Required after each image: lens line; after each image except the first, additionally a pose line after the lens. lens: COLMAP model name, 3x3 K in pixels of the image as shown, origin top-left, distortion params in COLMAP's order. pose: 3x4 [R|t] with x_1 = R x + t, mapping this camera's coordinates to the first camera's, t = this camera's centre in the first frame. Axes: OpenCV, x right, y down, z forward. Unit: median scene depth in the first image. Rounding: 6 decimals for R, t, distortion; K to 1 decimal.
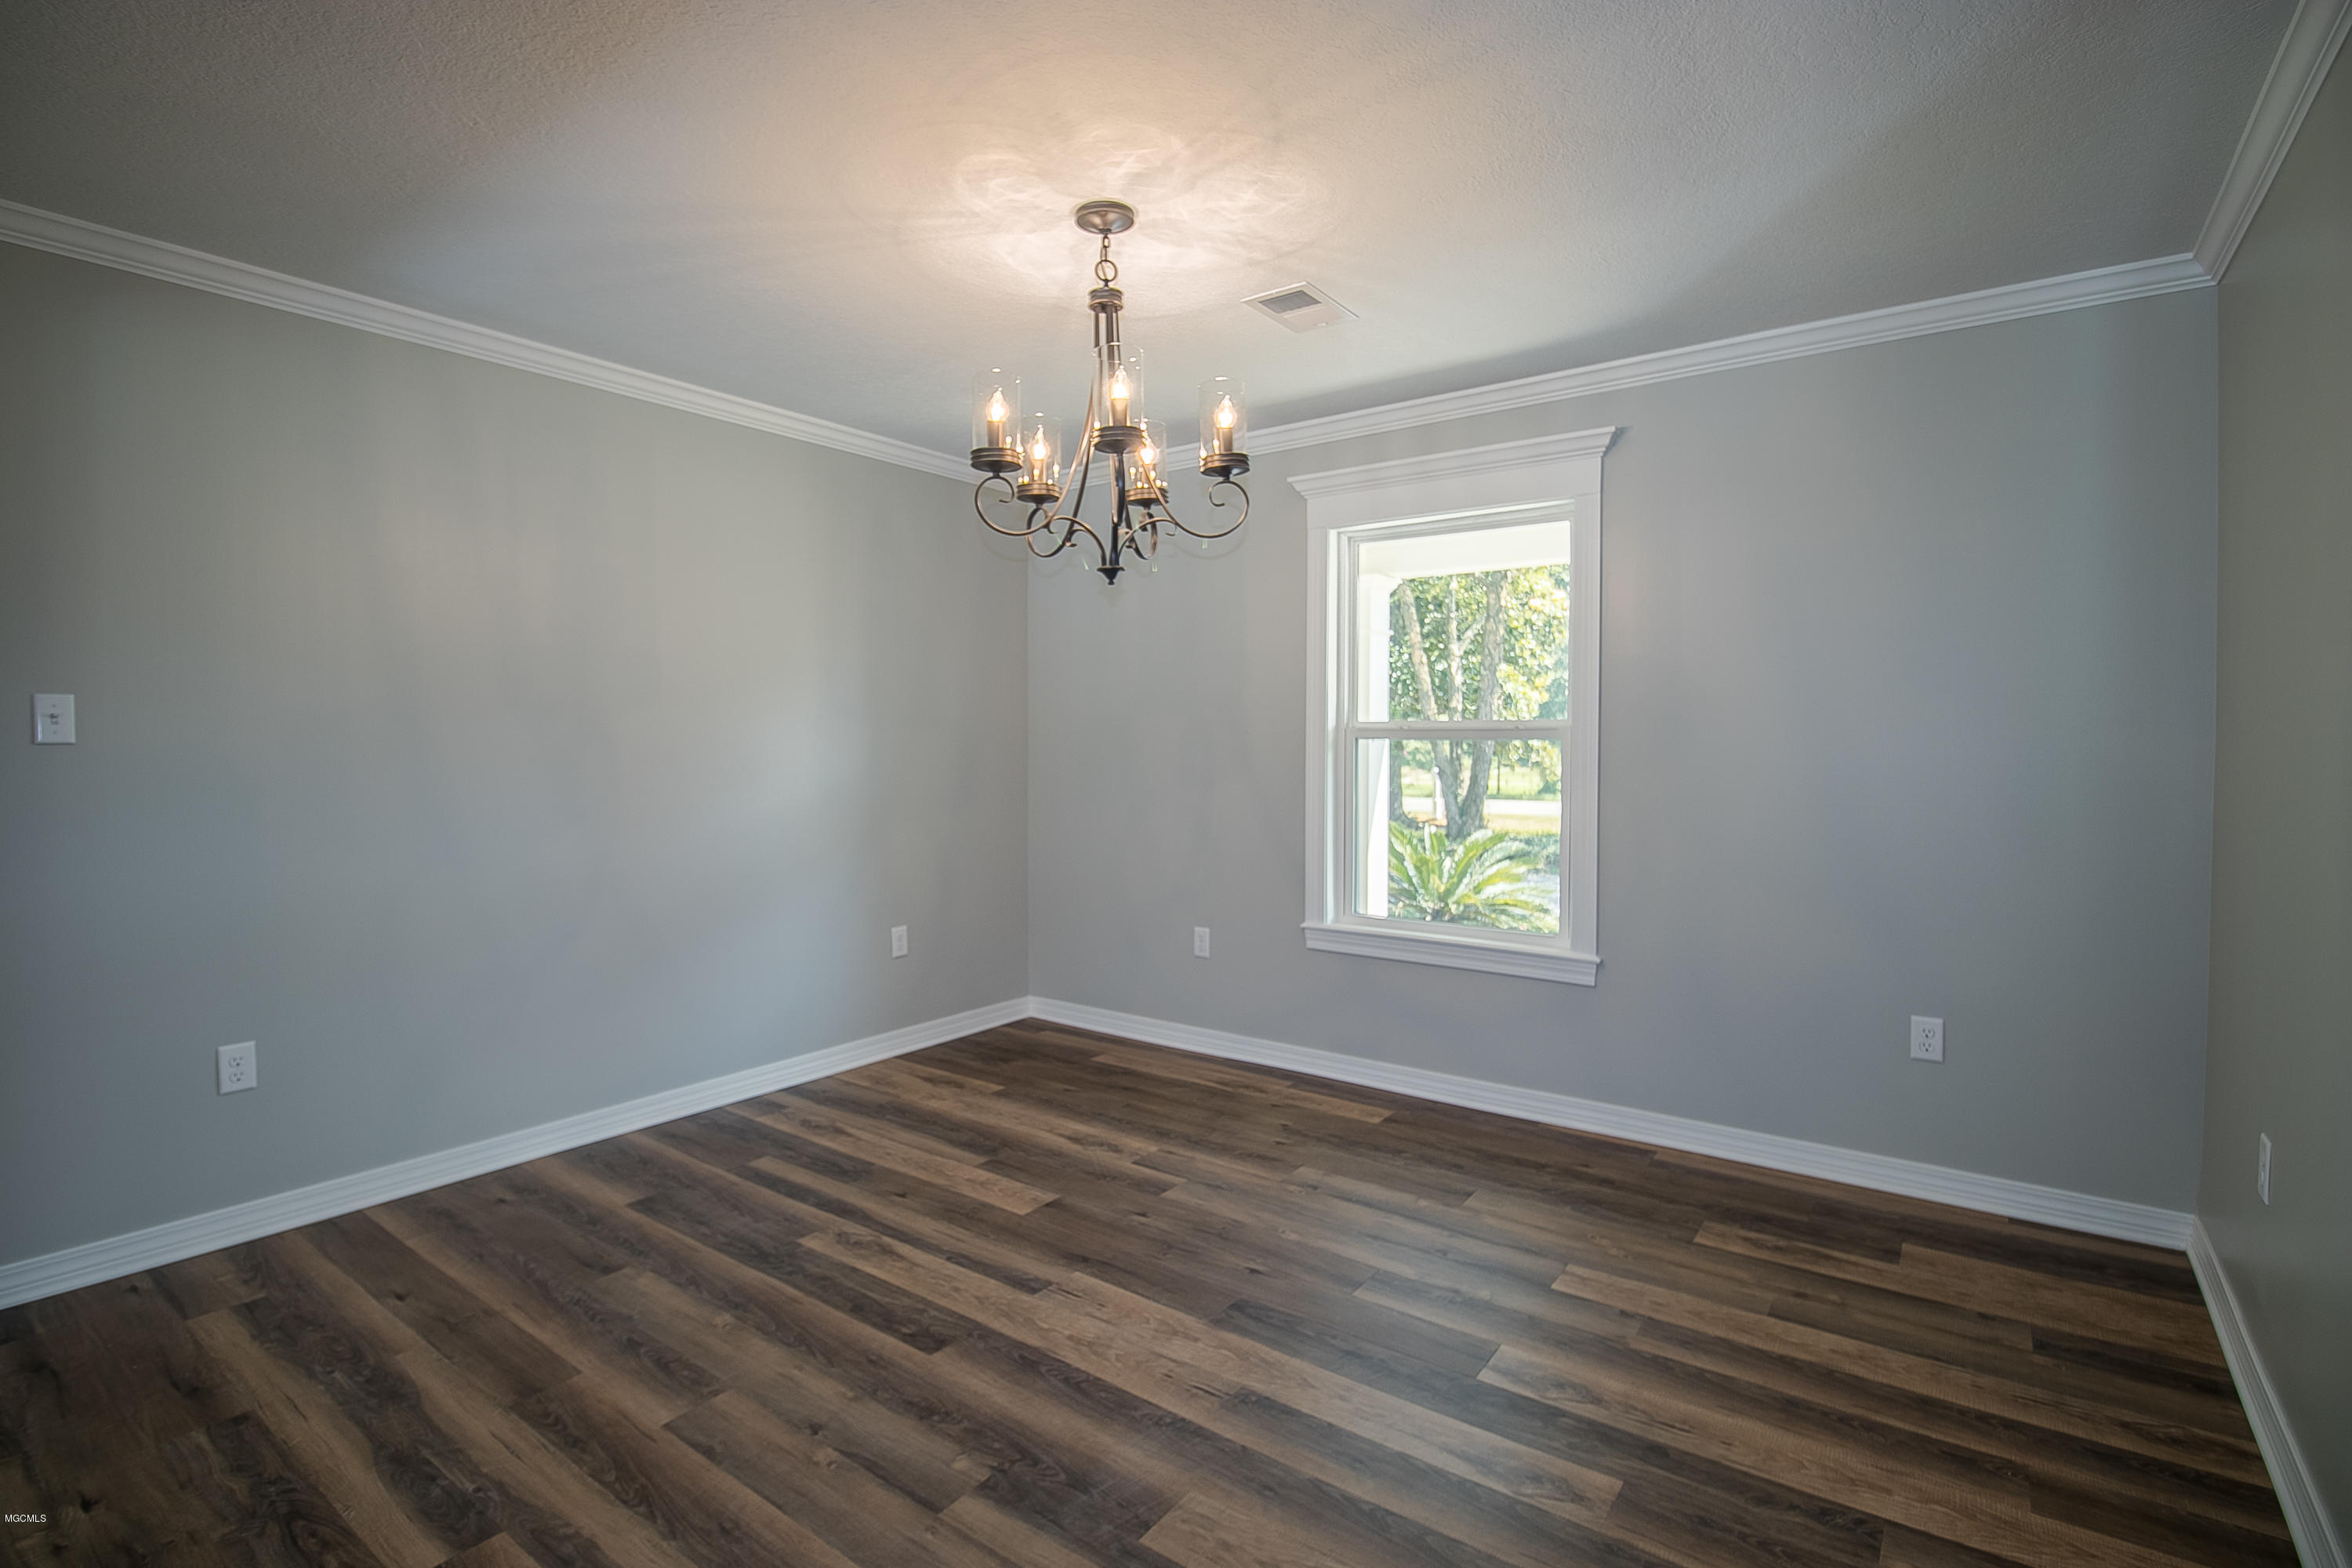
lens RADIAL K [[1097.5, 0, 1163.9], [0, 1097.5, 772.3], [0, 0, 1]] dist [0.000567, -0.015284]
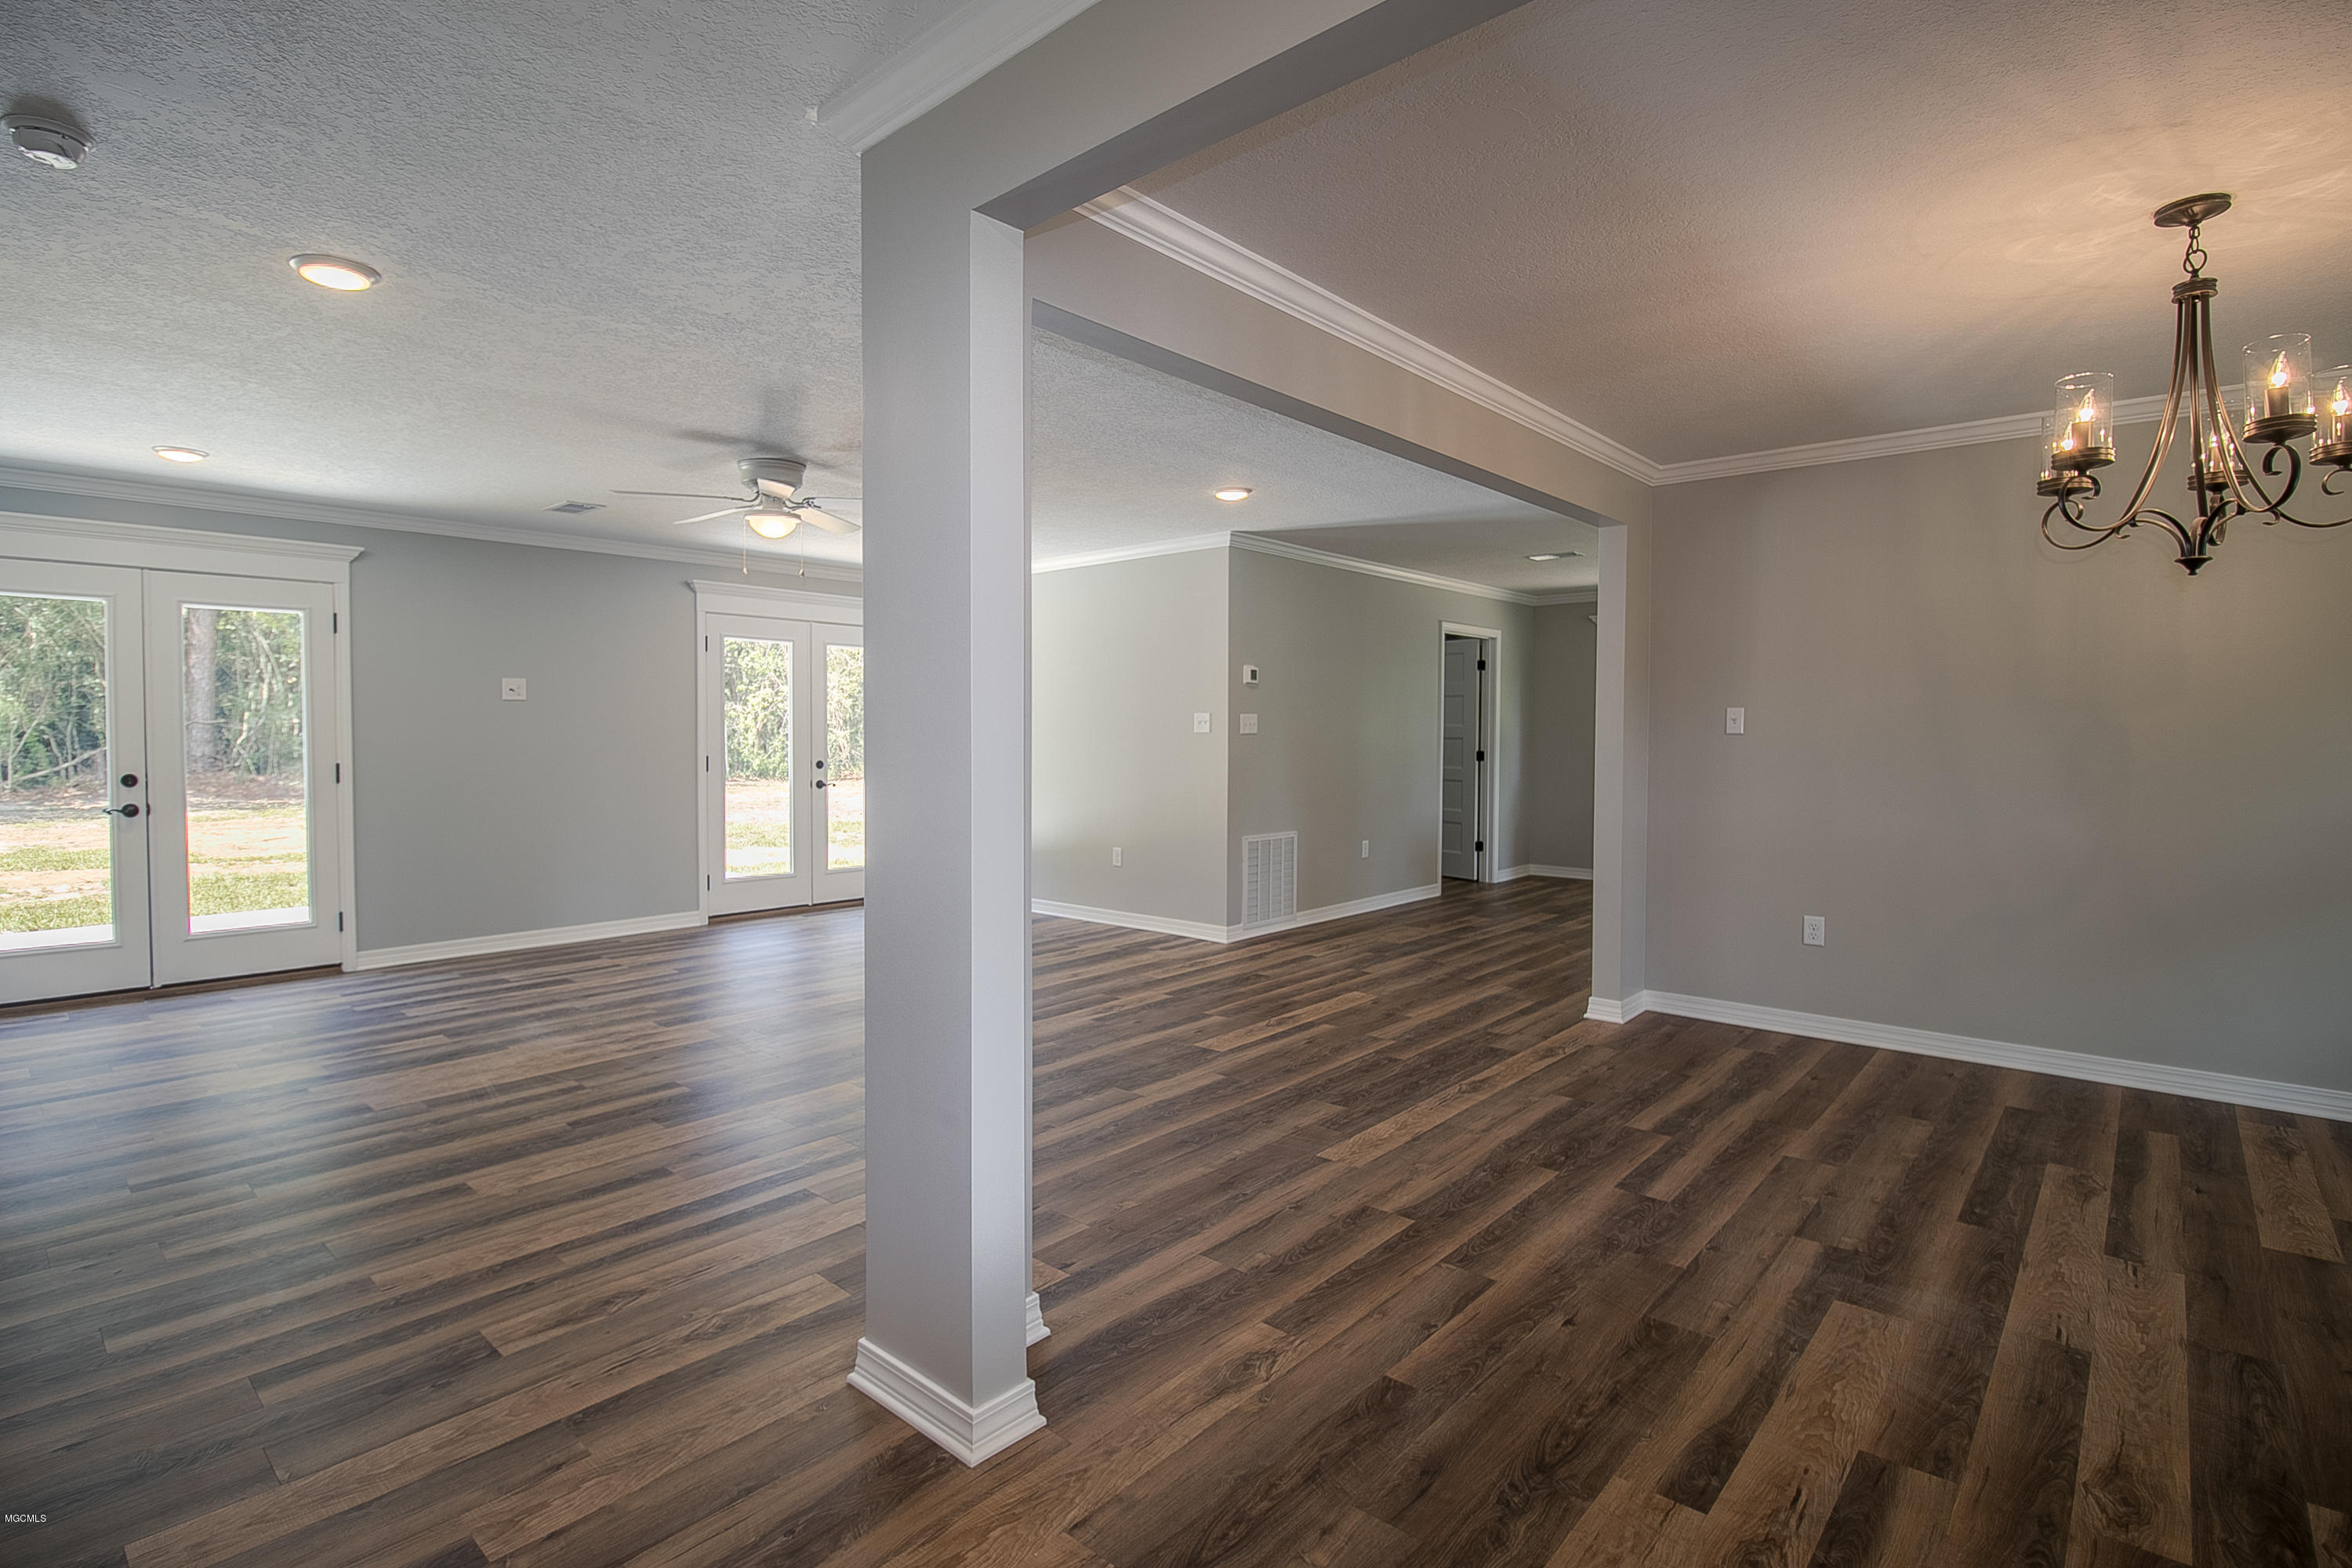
lens RADIAL K [[1119.9, 0, 1168.1], [0, 1119.9, 776.0], [0, 0, 1]] dist [0.002464, -0.014984]
pose [[-0.083702, 0.037739, -0.995776, 1.008016], [-0.033035, 0.998628, 0.040624, -0.000585], [0.995943, 0.036296, -0.082340, 0.166256]]
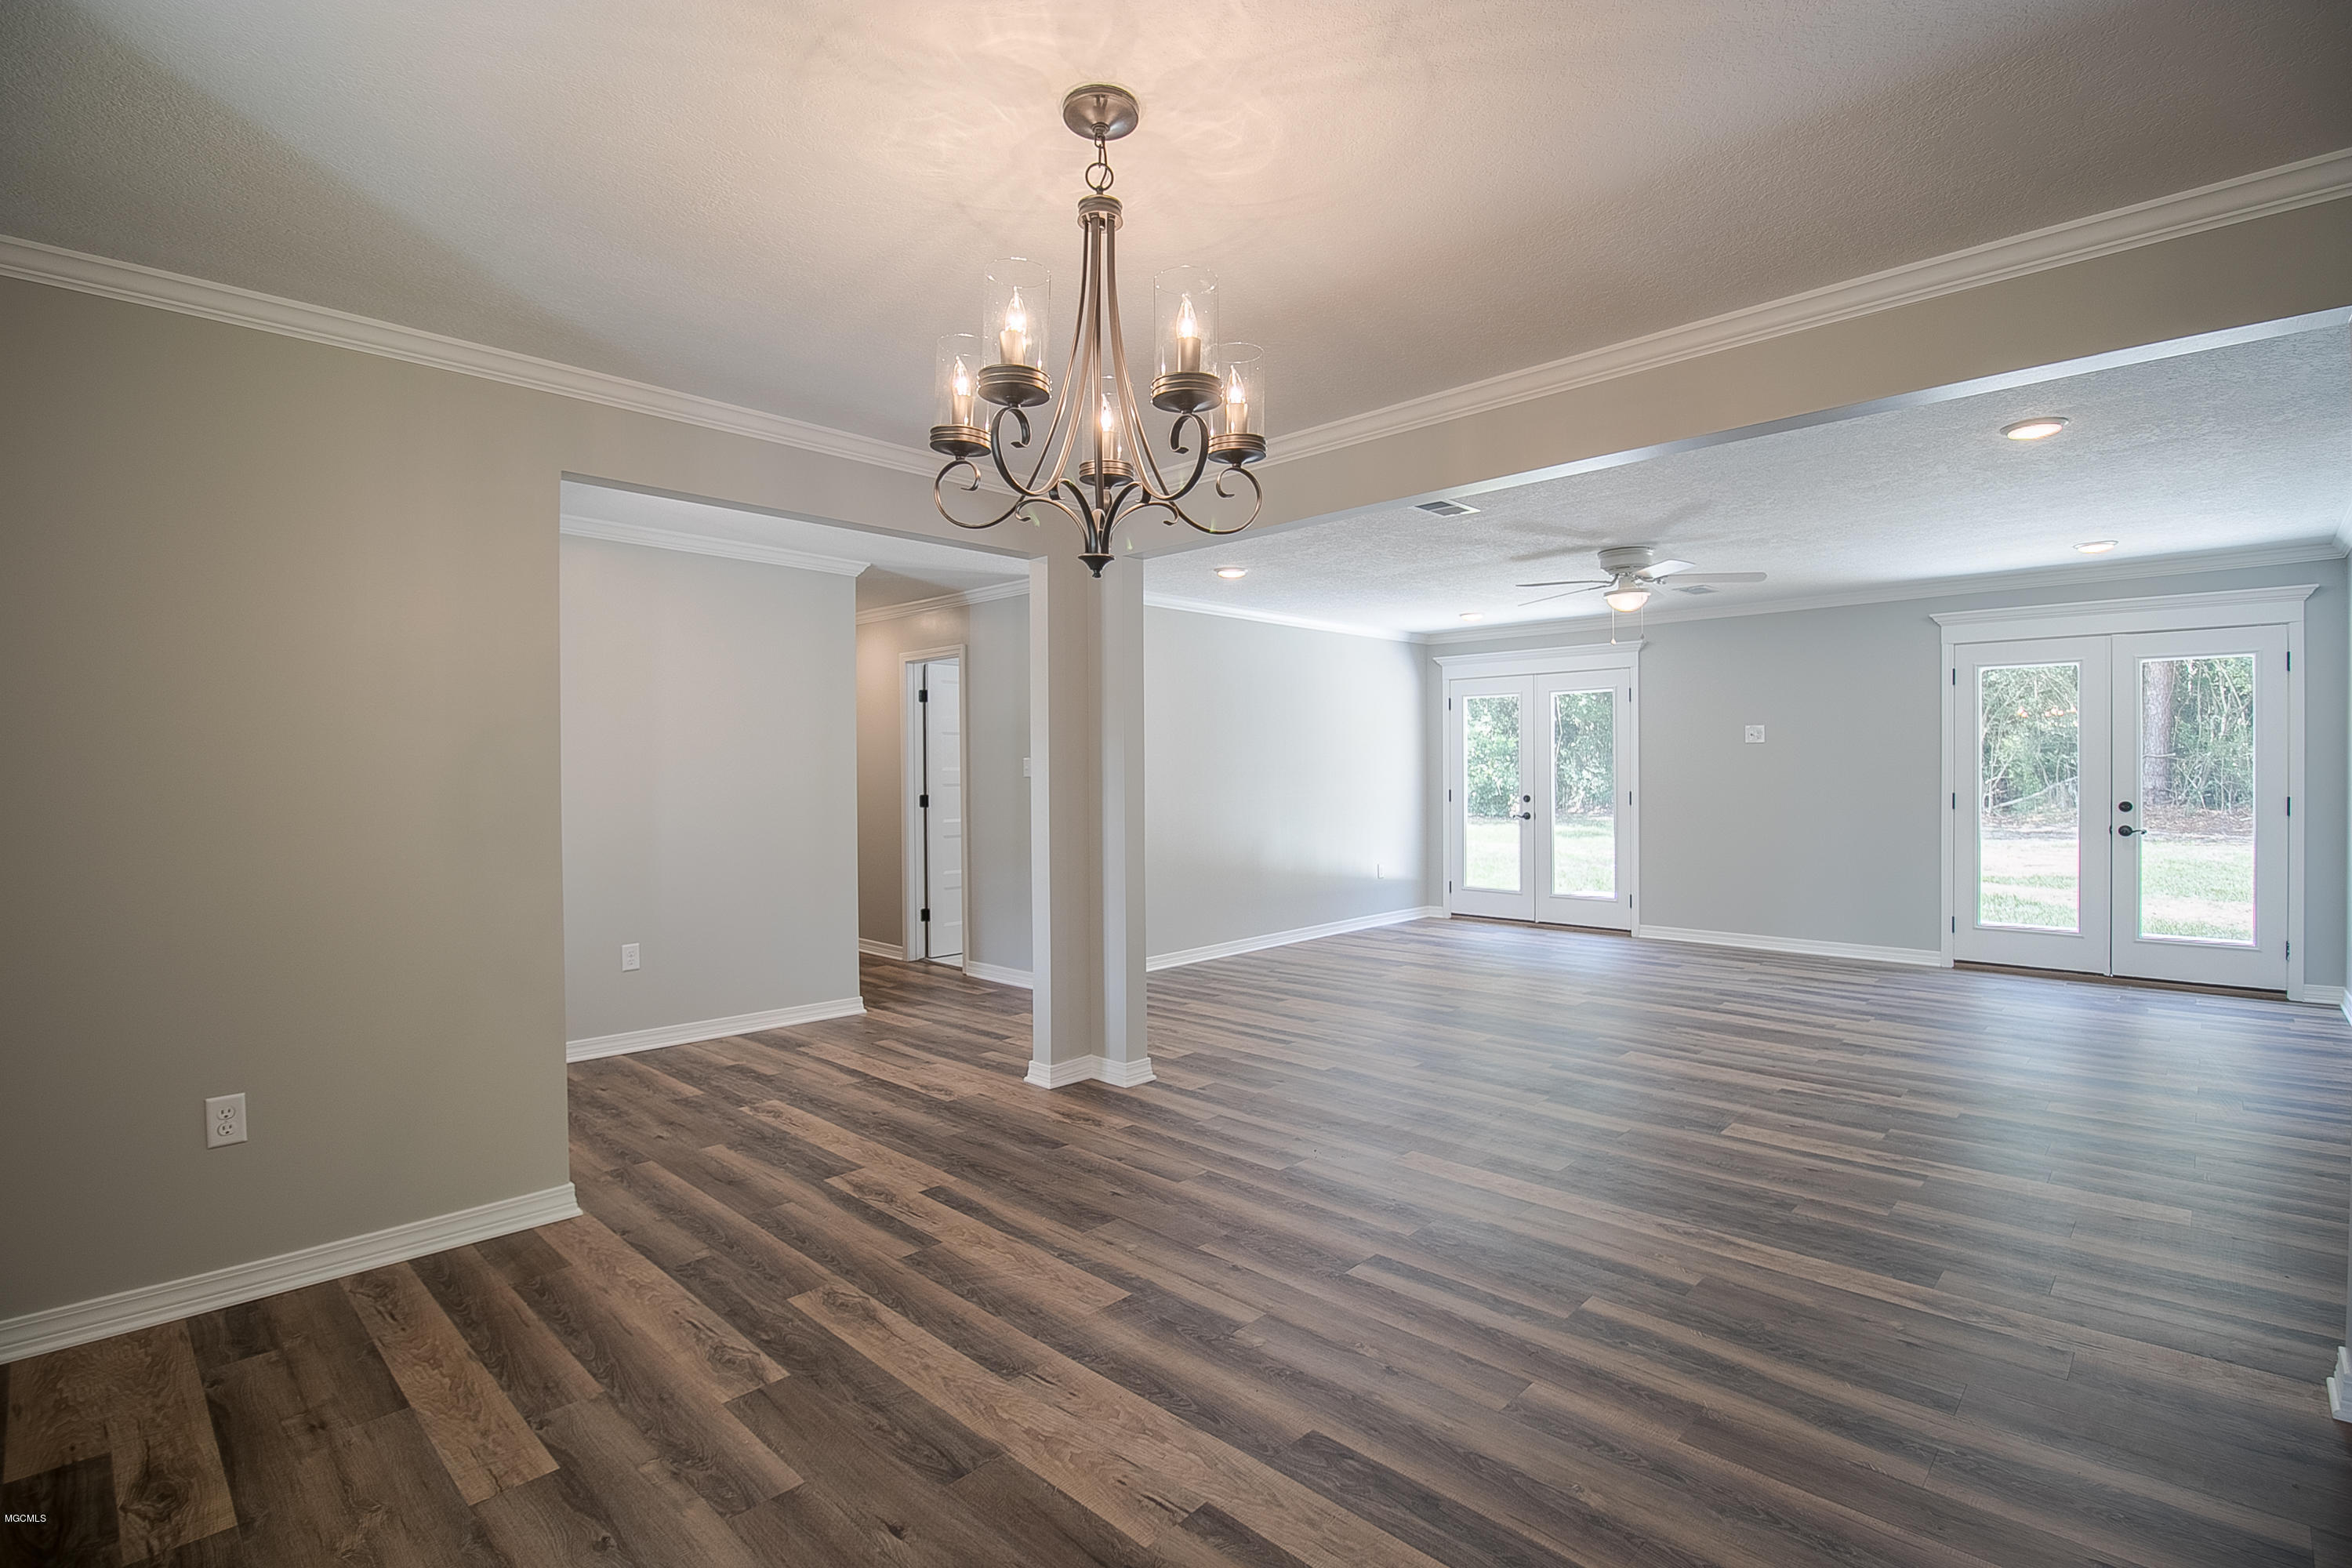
lens RADIAL K [[1119.9, 0, 1168.1], [0, 1119.9, 776.0], [0, 0, 1]] dist [0.002464, -0.014984]
pose [[-0.991411, 0.005286, 0.130677, -0.196495], [0.010081, 0.999299, 0.036058, -0.056941], [-0.130395, 0.037066, -0.990769, 1.753921]]
